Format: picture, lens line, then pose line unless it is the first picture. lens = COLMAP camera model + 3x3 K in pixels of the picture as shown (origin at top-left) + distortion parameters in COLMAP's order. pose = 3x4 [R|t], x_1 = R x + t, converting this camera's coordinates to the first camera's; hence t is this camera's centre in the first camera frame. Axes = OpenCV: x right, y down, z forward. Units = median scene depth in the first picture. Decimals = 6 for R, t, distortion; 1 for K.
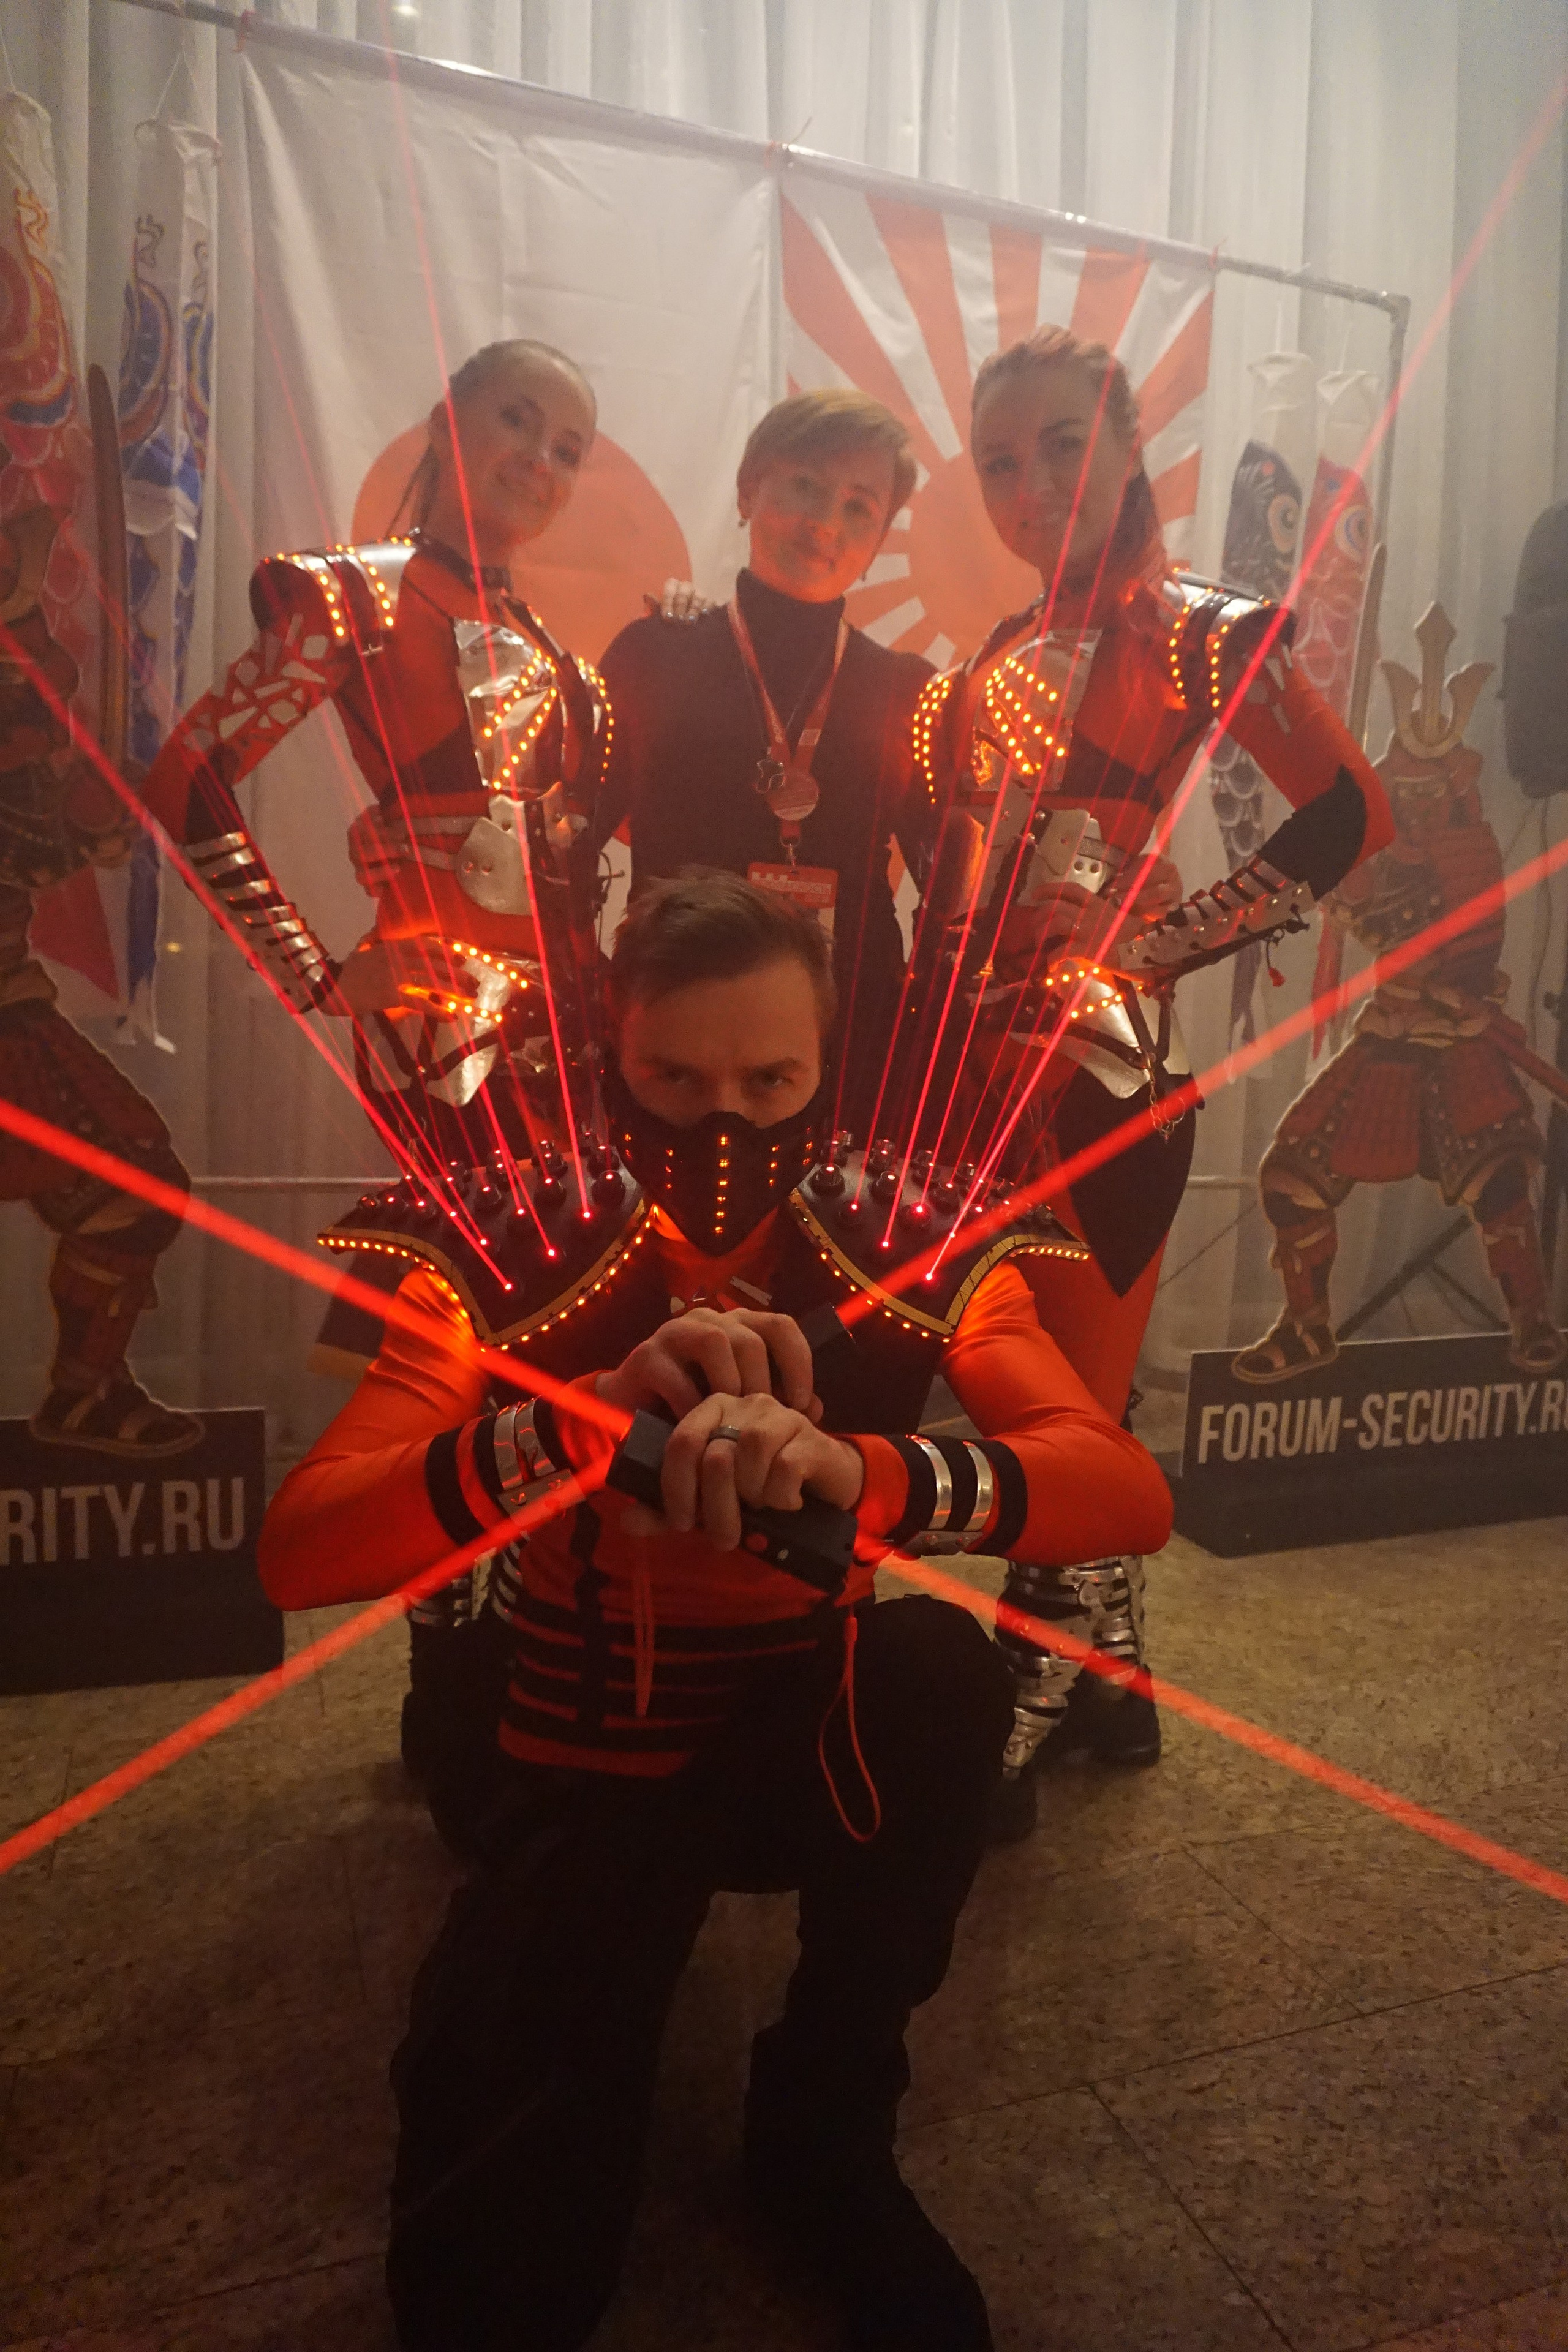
lens RADIAL K [[1562.2, 0, 774.7], [0, 1562.2, 1165.3], [0, 0, 1]] dist [-0.046417, 0.028520]
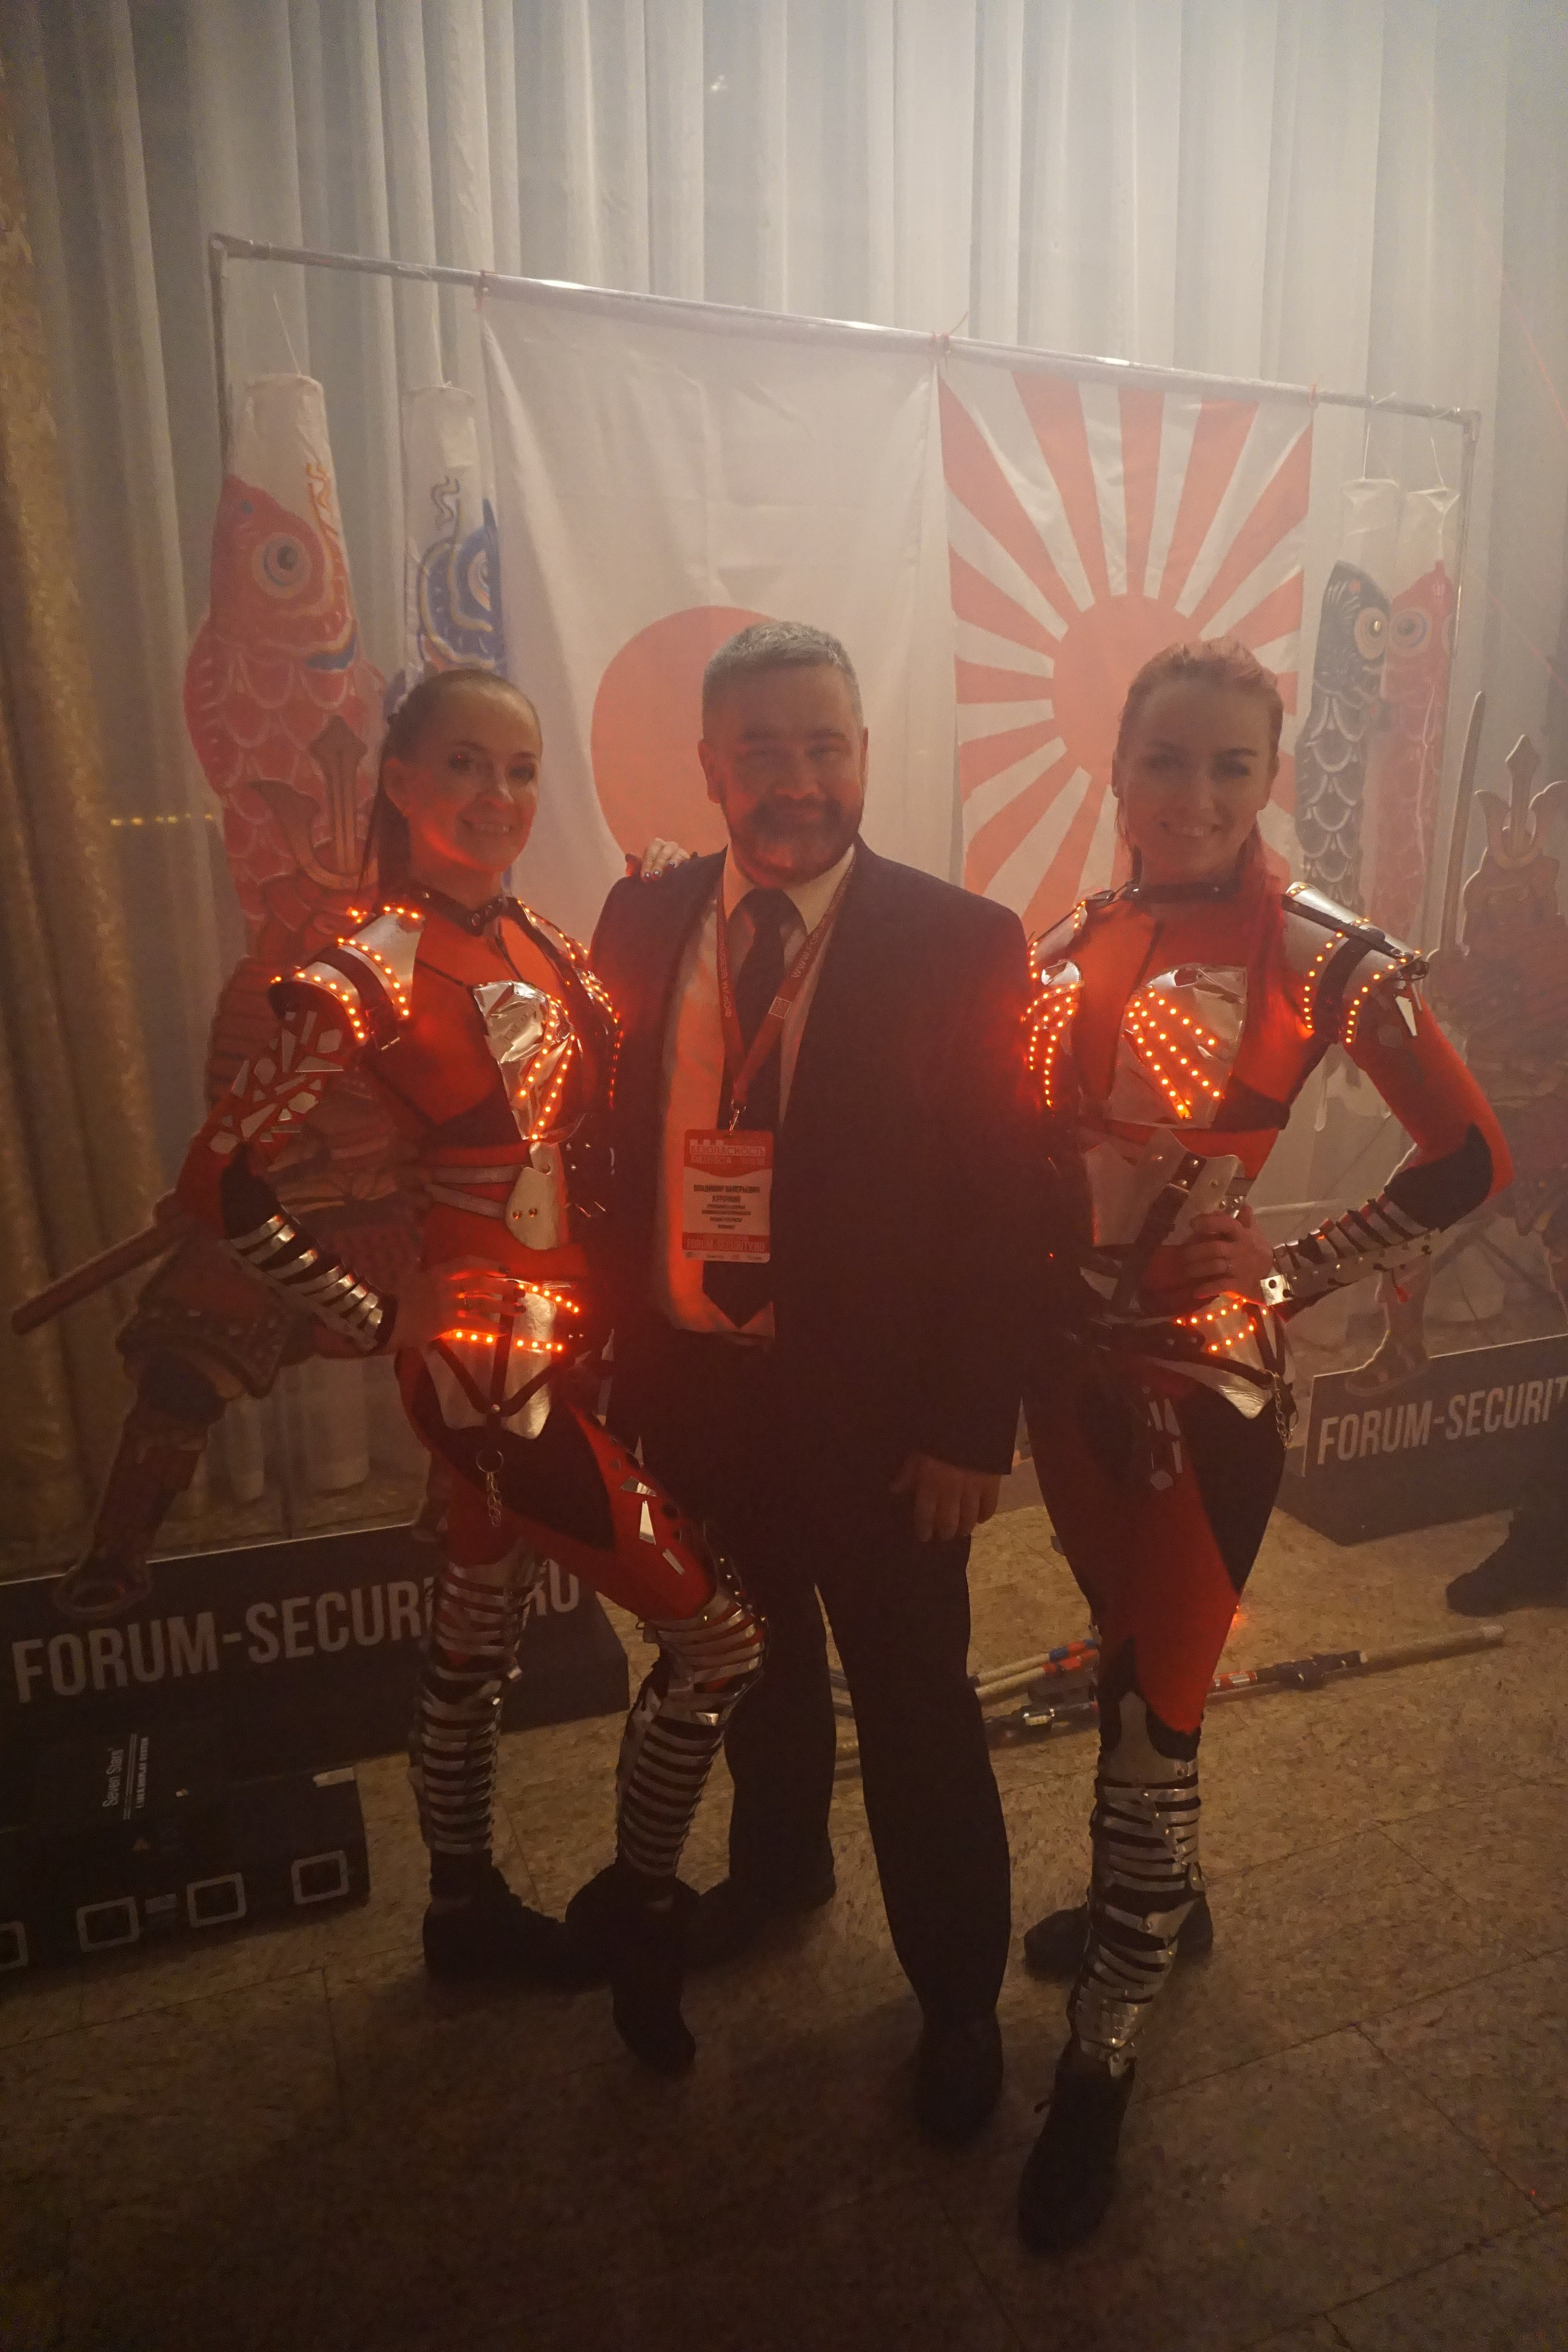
lens RADIAL K [[1562.2, 0, 782.7], [0, 1562.2, 1171.5], [0, 0, 1]] dist [-0.046417, 0.028520]
pose [[0.998623, -0.047829, 0.021538, -0.192800], [0.045476, 0.994055, 0.098931, -0.212934], [-0.026142, -0.097815, 0.994861, -0.194688]]
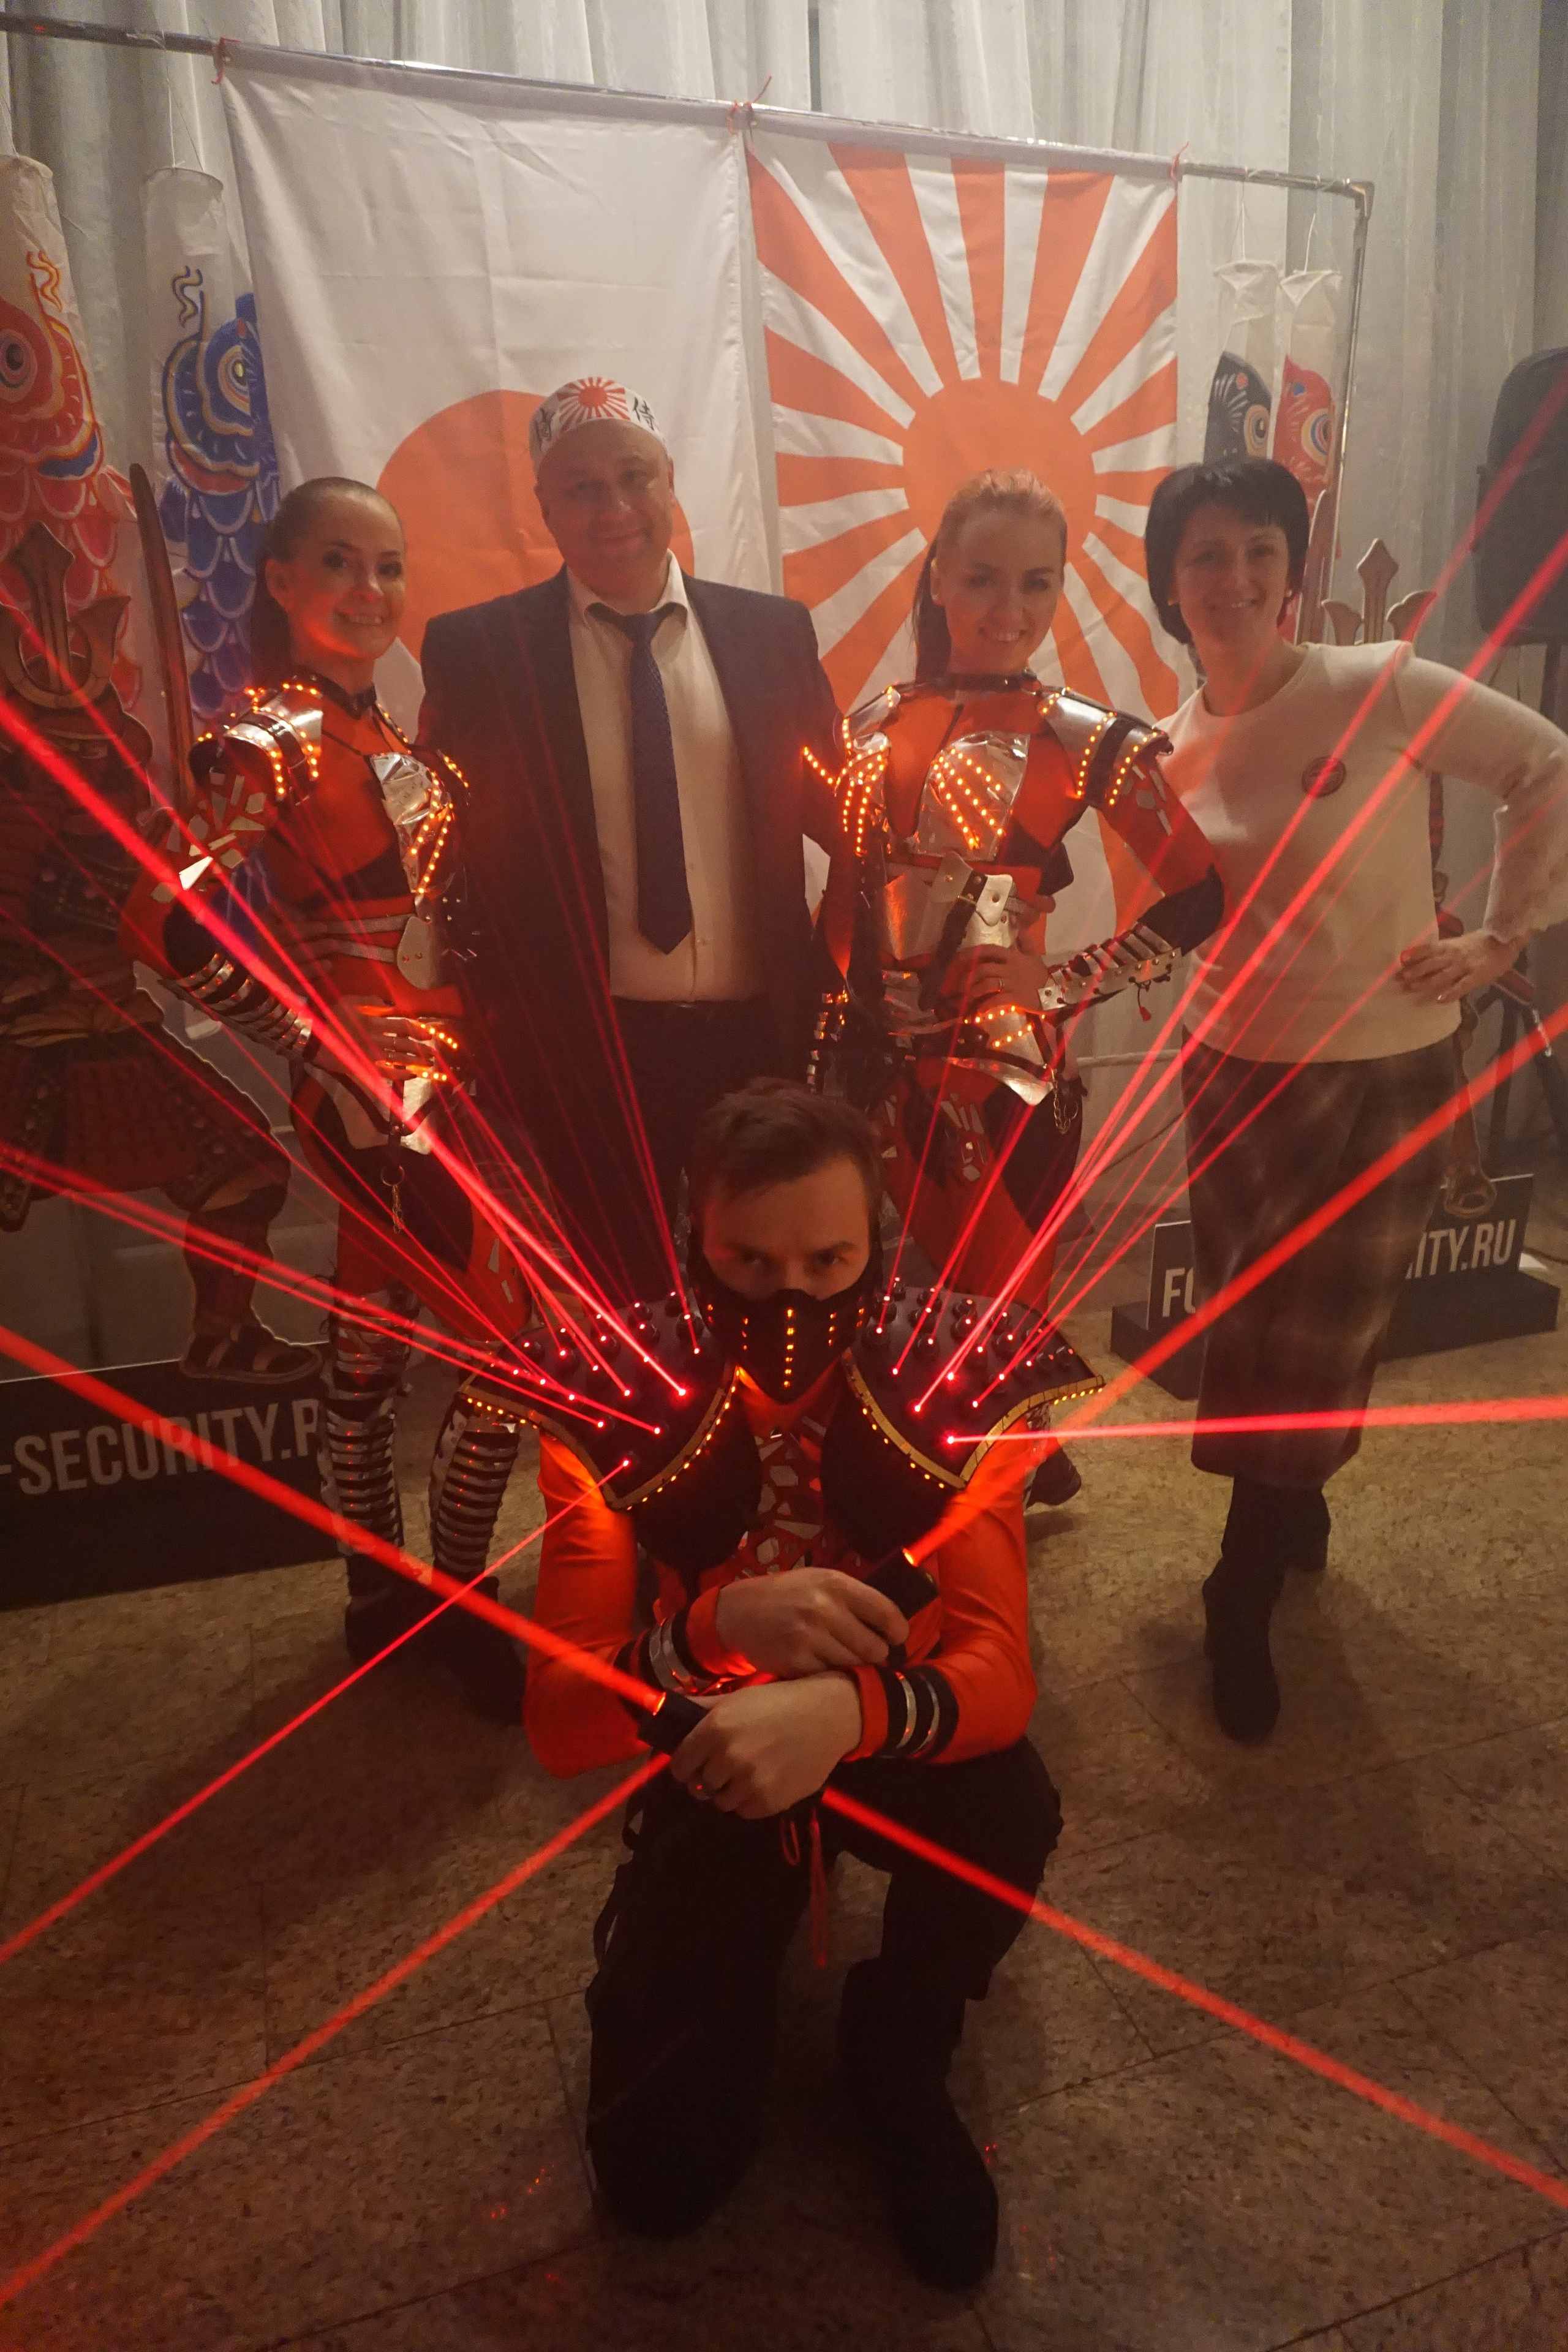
lens RADIAL K [[1562.2, 0, 773.6], [0, 1562.2, 1174.6], [0, 0, 1]] dist [-0.046417, 0.028520]
pose [[0.998647, -0.043466, -0.028538, 0.026343], [0.047903, 0.982538, 0.179789, -0.170391], [0.020225, -0.180913, 0.983291, -0.159441]]
